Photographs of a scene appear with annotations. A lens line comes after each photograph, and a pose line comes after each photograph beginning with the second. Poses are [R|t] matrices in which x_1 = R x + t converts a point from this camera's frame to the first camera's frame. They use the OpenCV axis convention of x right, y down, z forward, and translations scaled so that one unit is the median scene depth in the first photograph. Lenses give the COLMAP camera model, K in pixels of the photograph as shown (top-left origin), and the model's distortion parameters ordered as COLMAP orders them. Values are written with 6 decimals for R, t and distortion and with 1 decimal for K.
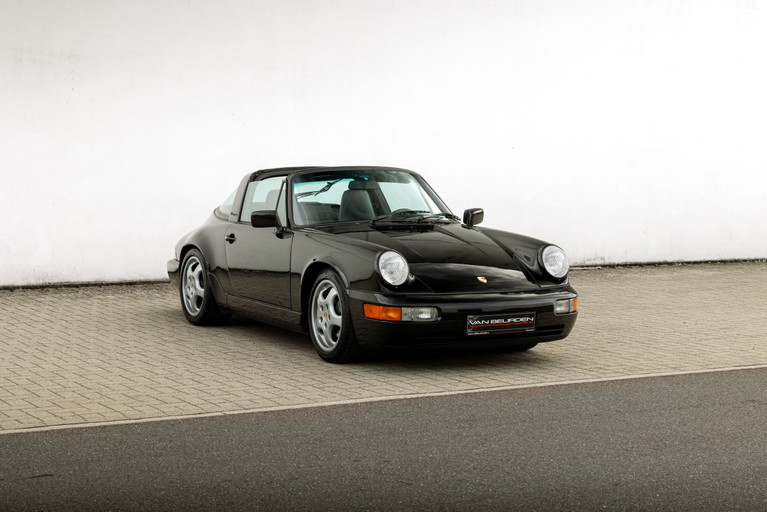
lens RADIAL K [[1542.8, 0, 383.5], [0, 1542.8, 256.0], [0, 0, 1]] dist [0.015139, -0.057595]
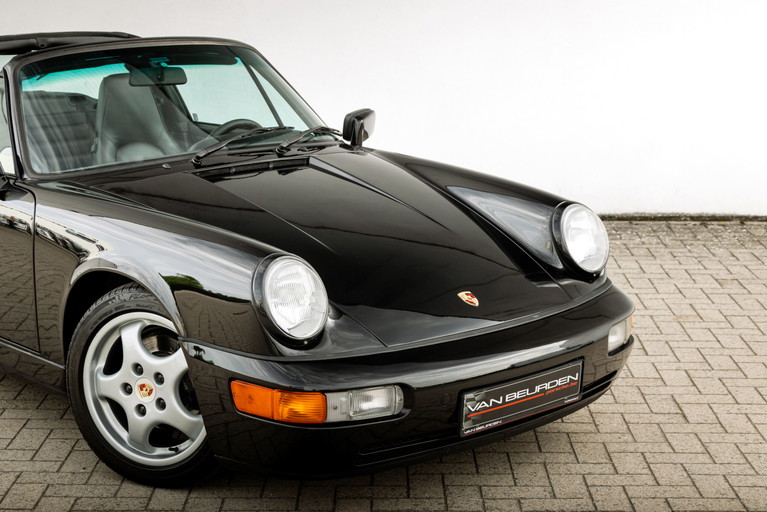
lens RADIAL K [[1536.3, 0, 383.5], [0, 1536.3, 256.0], [0, 0, 1]] dist [0.006284, 0.009589]
pose [[0.973832, -0.052057, 0.221228, -0.065133], [0.023546, 0.991285, 0.129611, -0.059673], [-0.226047, -0.121010, 0.966571, 0.563307]]
